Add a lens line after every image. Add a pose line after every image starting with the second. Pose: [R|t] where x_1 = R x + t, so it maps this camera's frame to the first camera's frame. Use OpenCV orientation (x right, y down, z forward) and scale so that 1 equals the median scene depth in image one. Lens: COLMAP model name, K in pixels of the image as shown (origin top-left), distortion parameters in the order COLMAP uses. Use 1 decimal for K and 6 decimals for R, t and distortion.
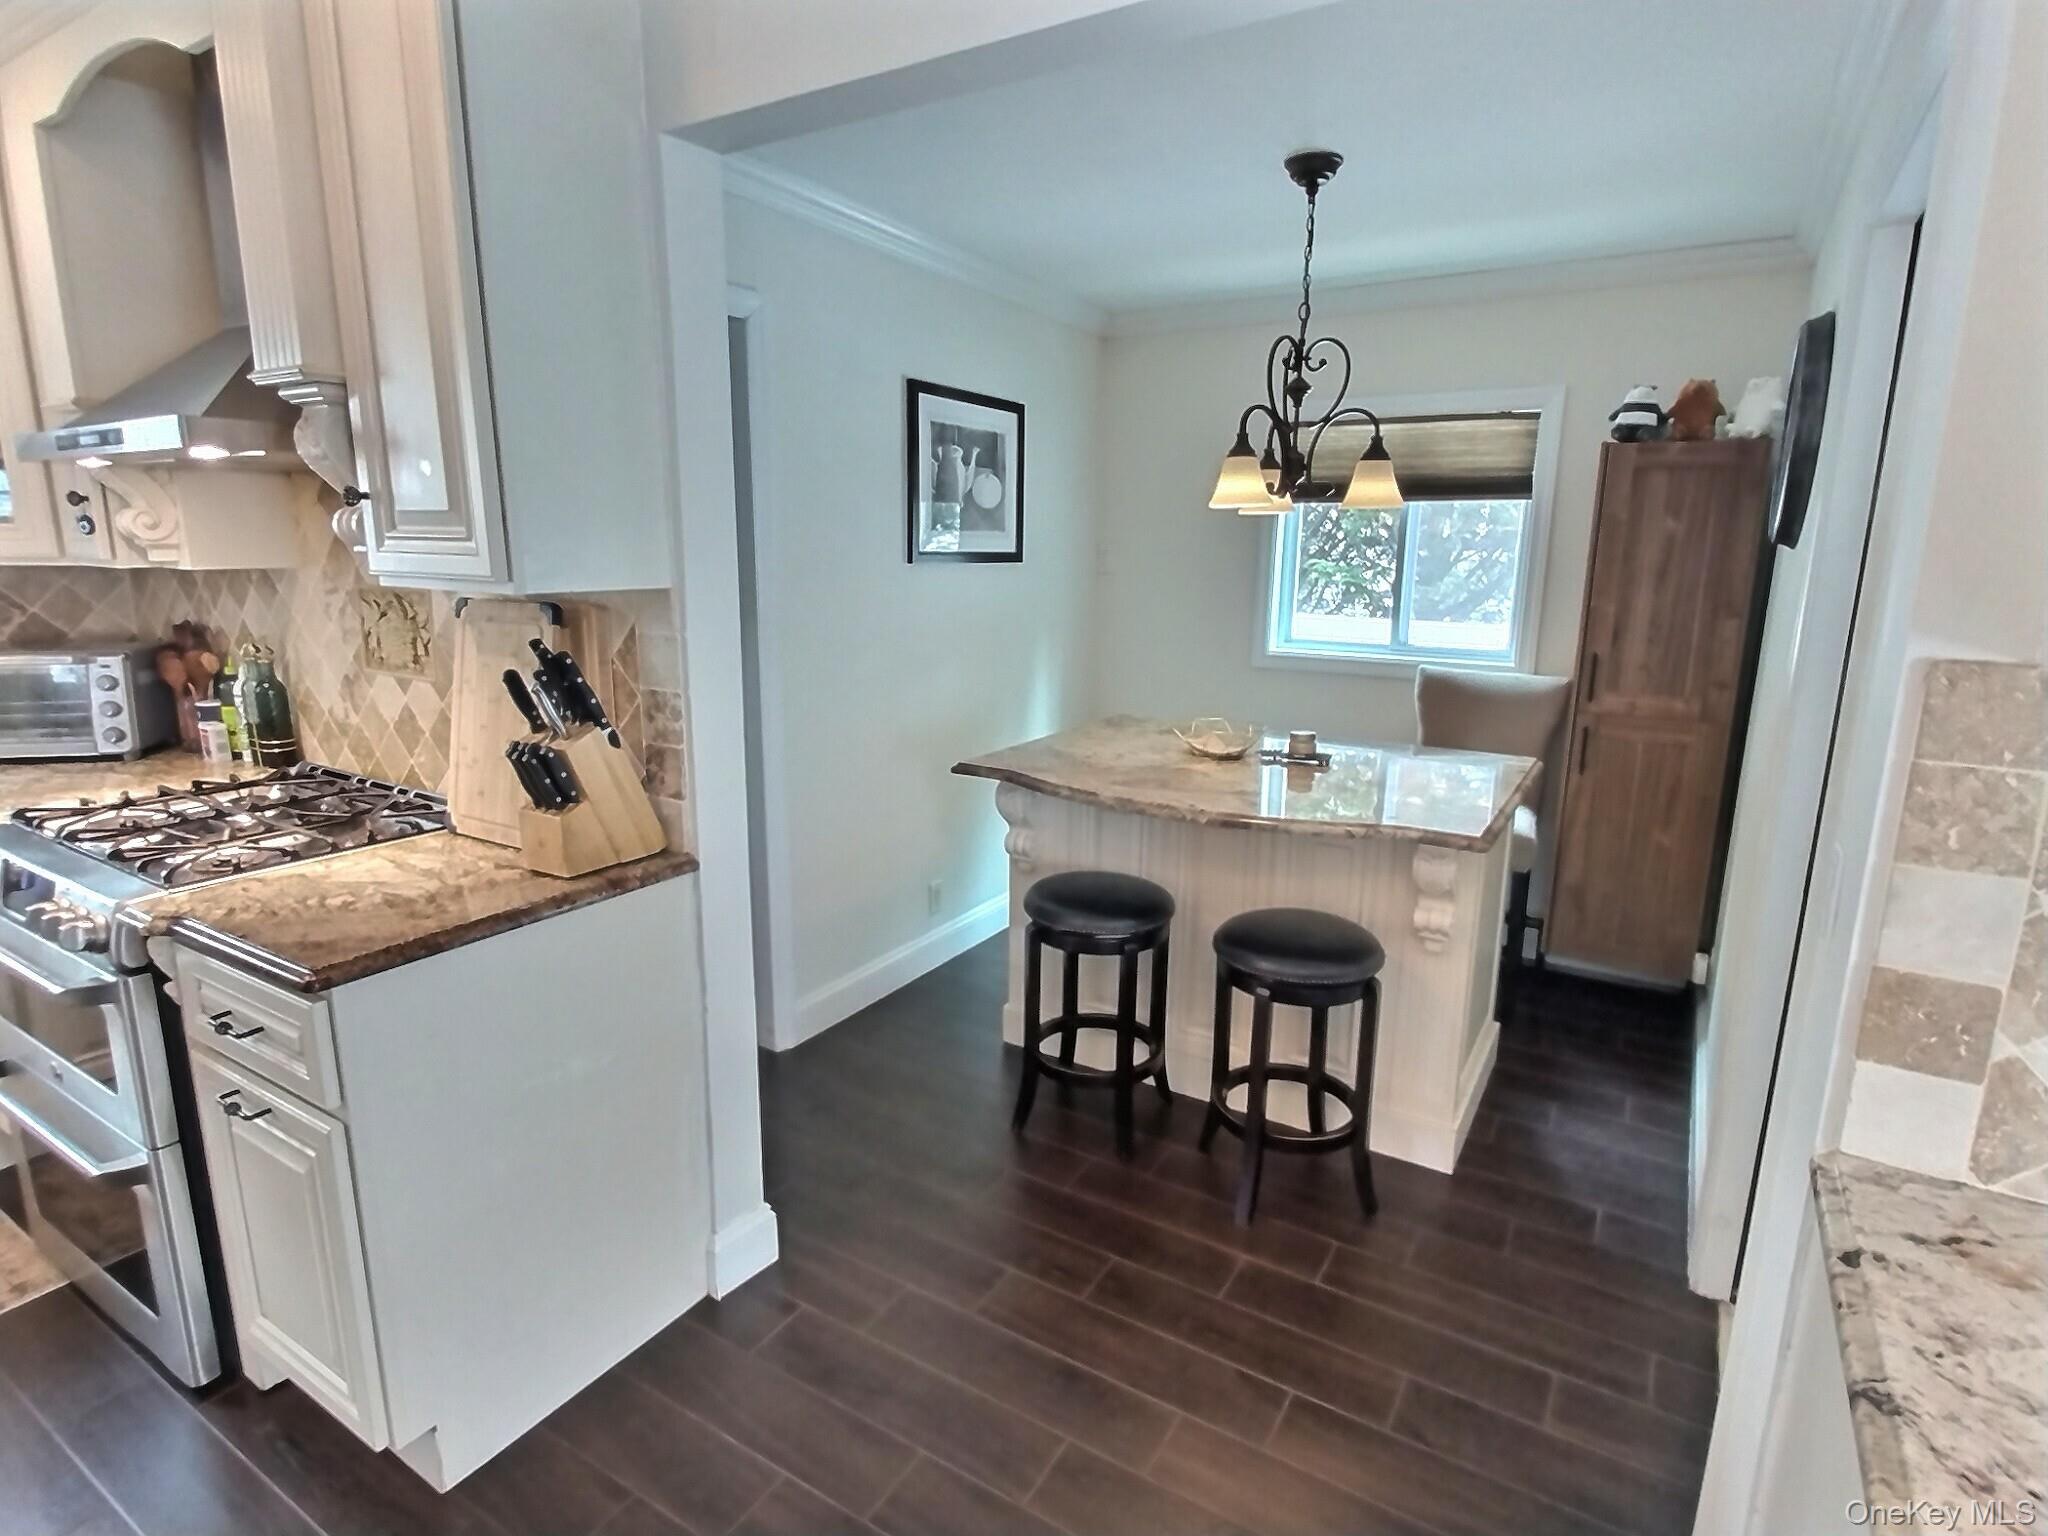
lens RADIAL K [[1058.5, 0, 1047.3], [0, 1058.5, 761.5], [0, 0, 1]] dist [0.015330, -0.016948]
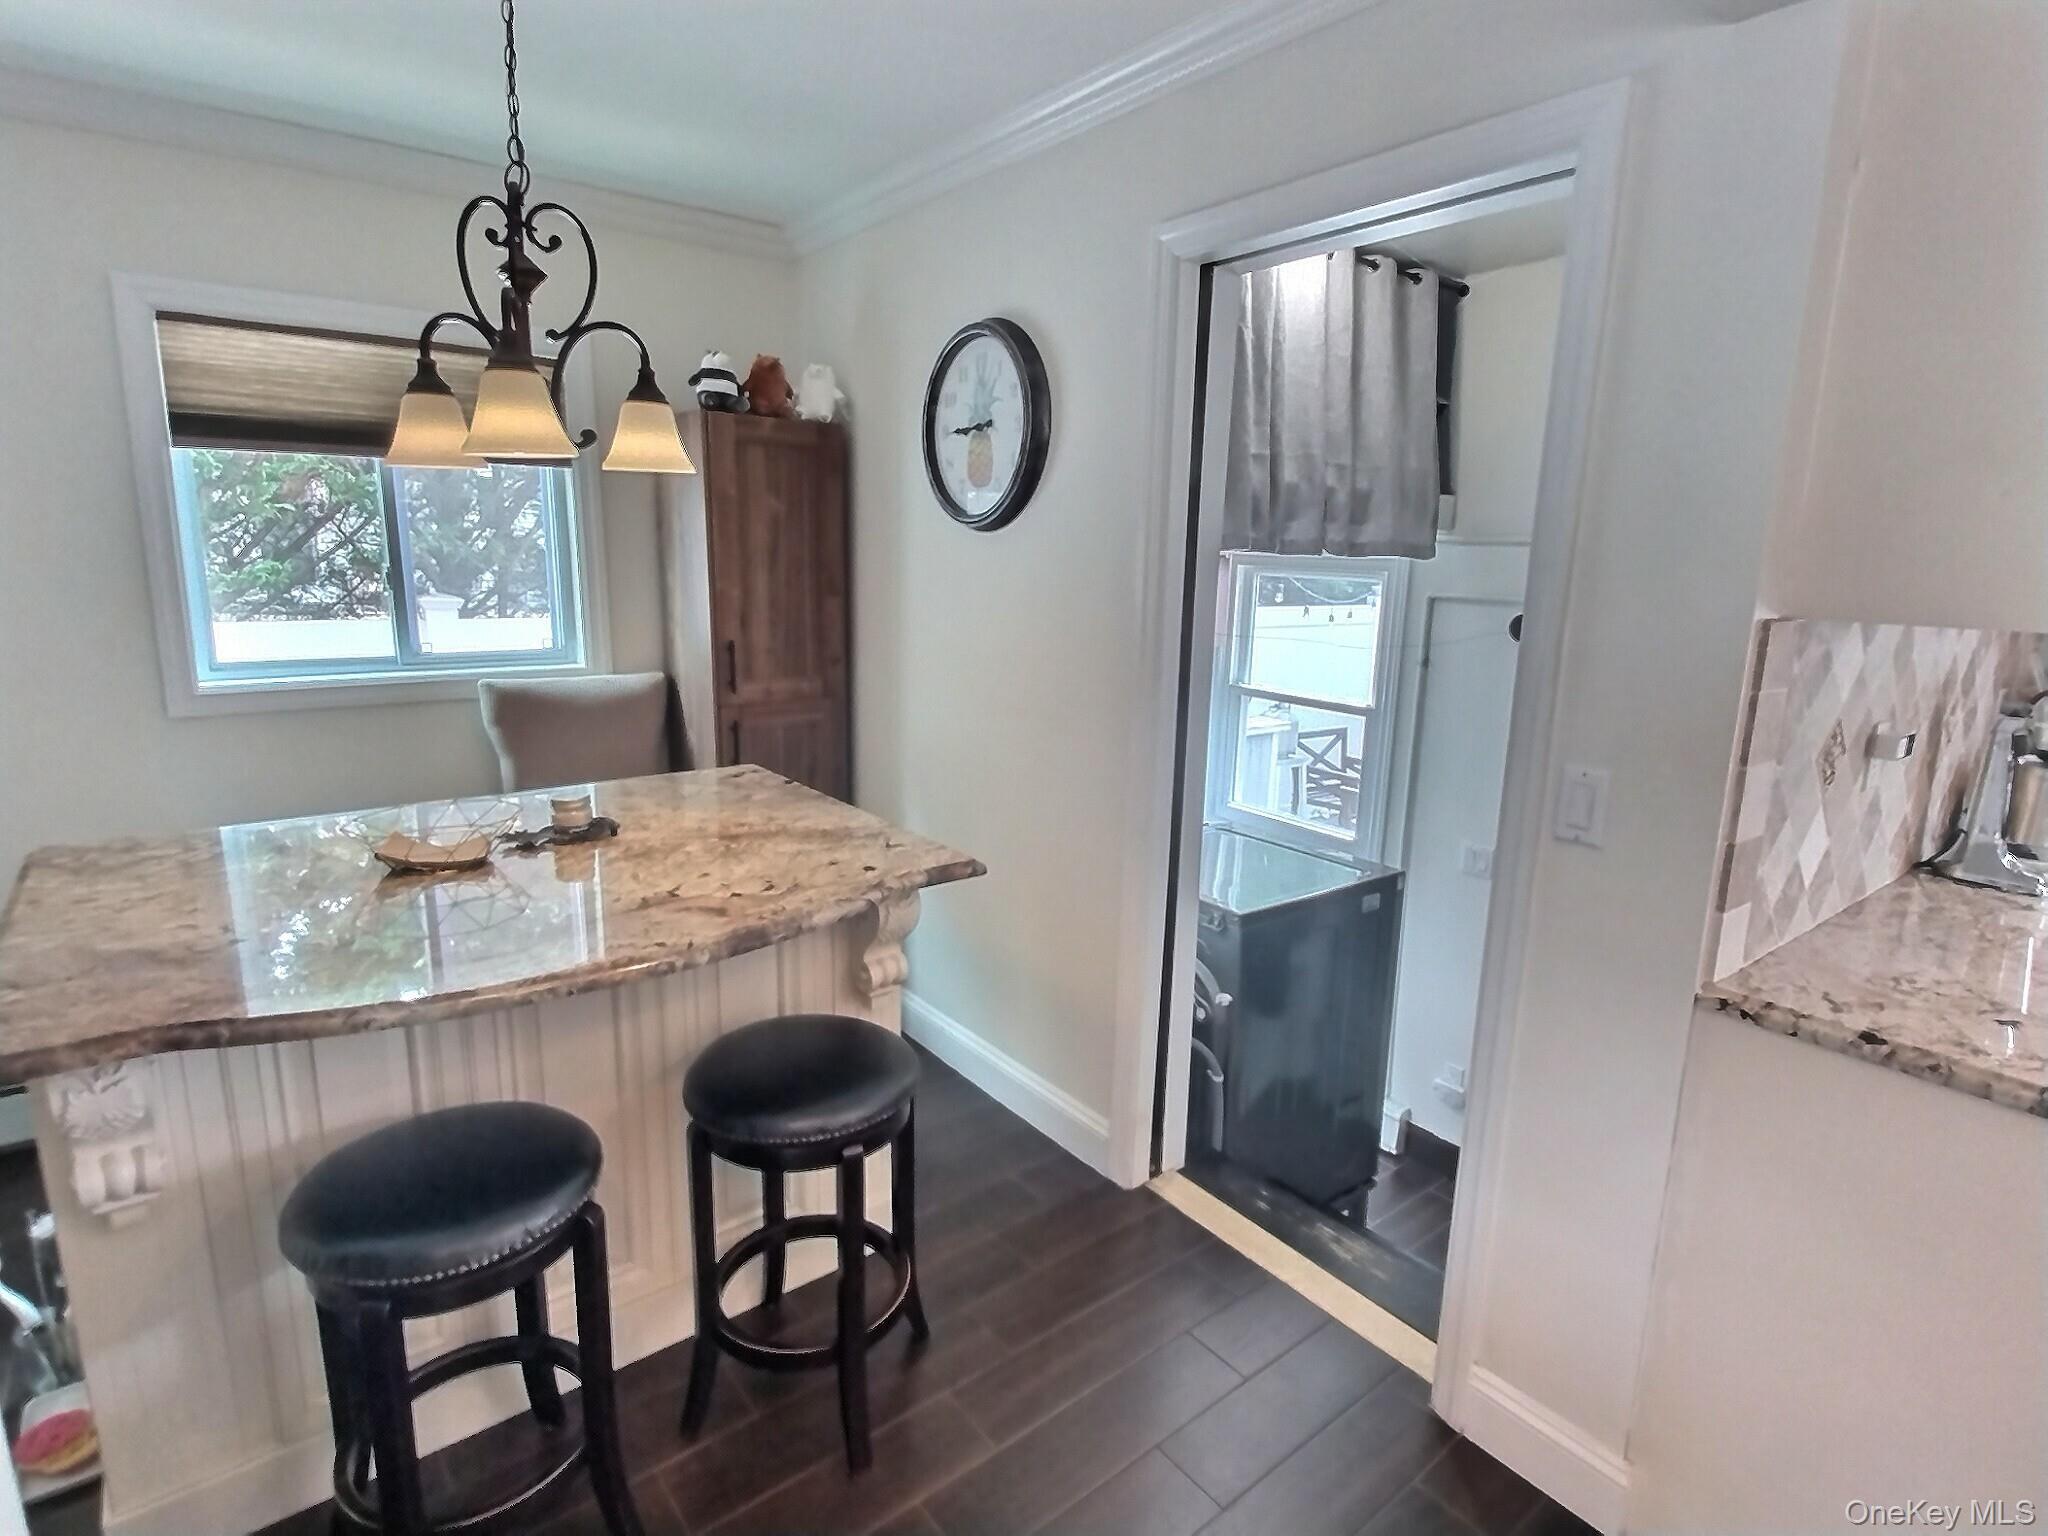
lens RADIAL K [[1048.0, 0, 1045.4], [0, 1048.0, 764.0], [0, 0, 1]] dist [0.018496, -0.015869]
pose [[0.349600, -0.199354, 0.915444, -0.260263], [0.173732, 0.973948, 0.145748, -0.088982], [-0.920650, 0.108089, 0.375126, 0.443021]]
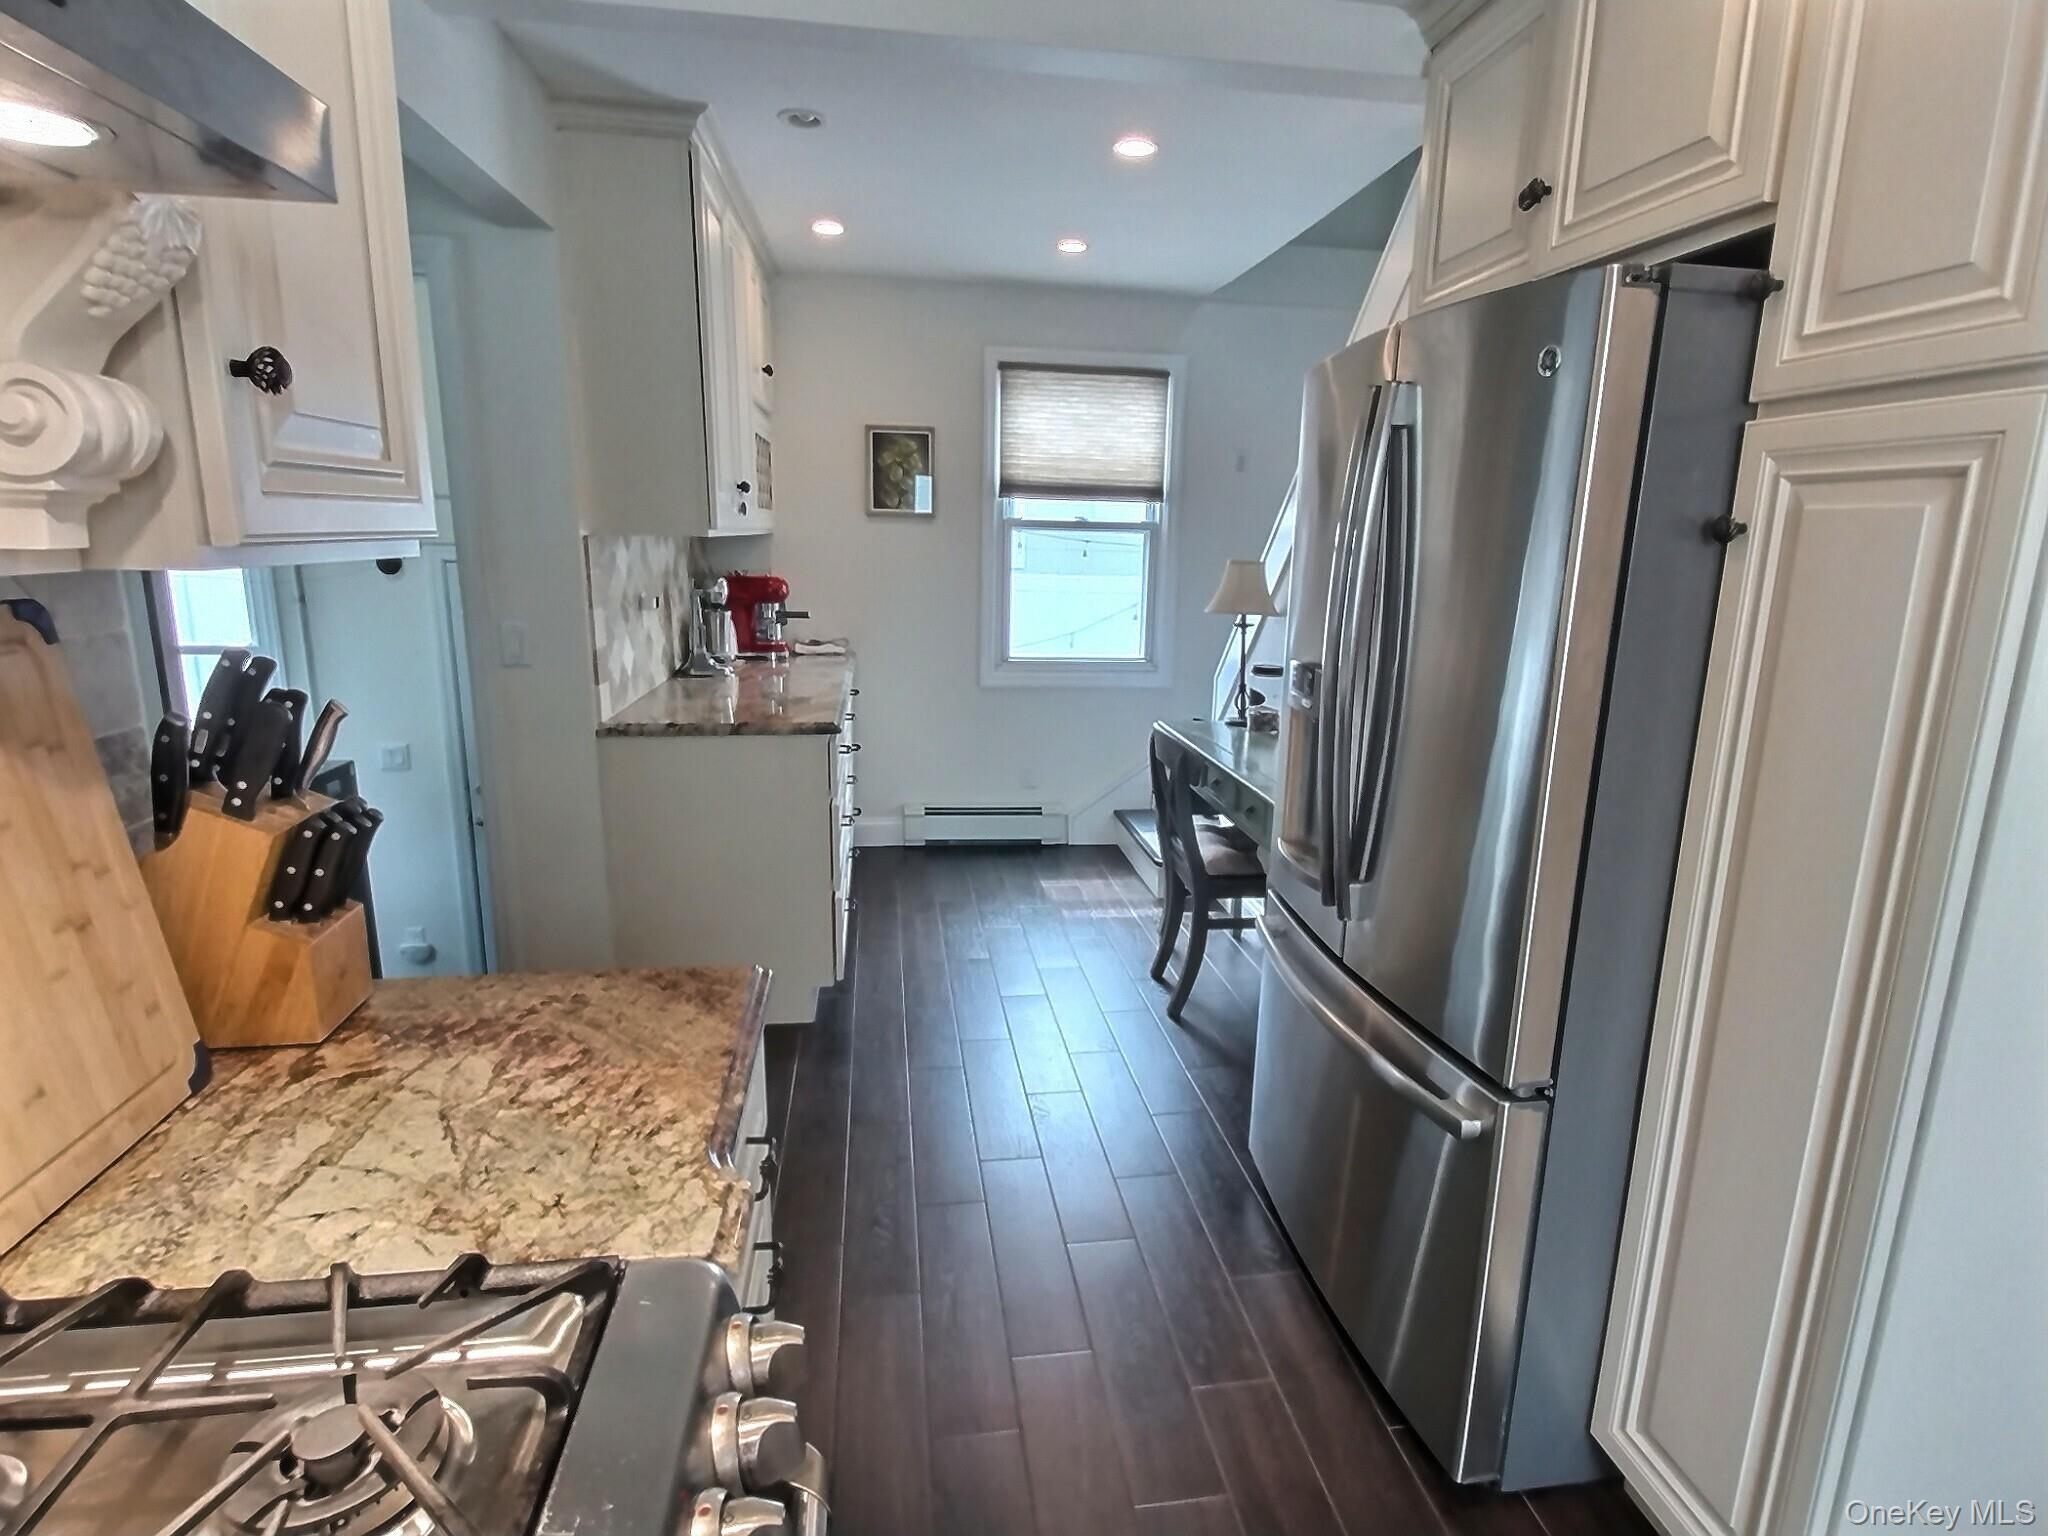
lens RADIAL K [[1058.5, 0, 1047.3], [0, 1058.5, 761.5], [0, 0, 1]] dist [0.015330, -0.016948]
pose [[-0.635593, -0.194120, 0.747221, -0.700801], [0.129610, 0.927305, 0.351151, -0.118464], [-0.761067, 0.320037, -0.564228, 0.596001]]
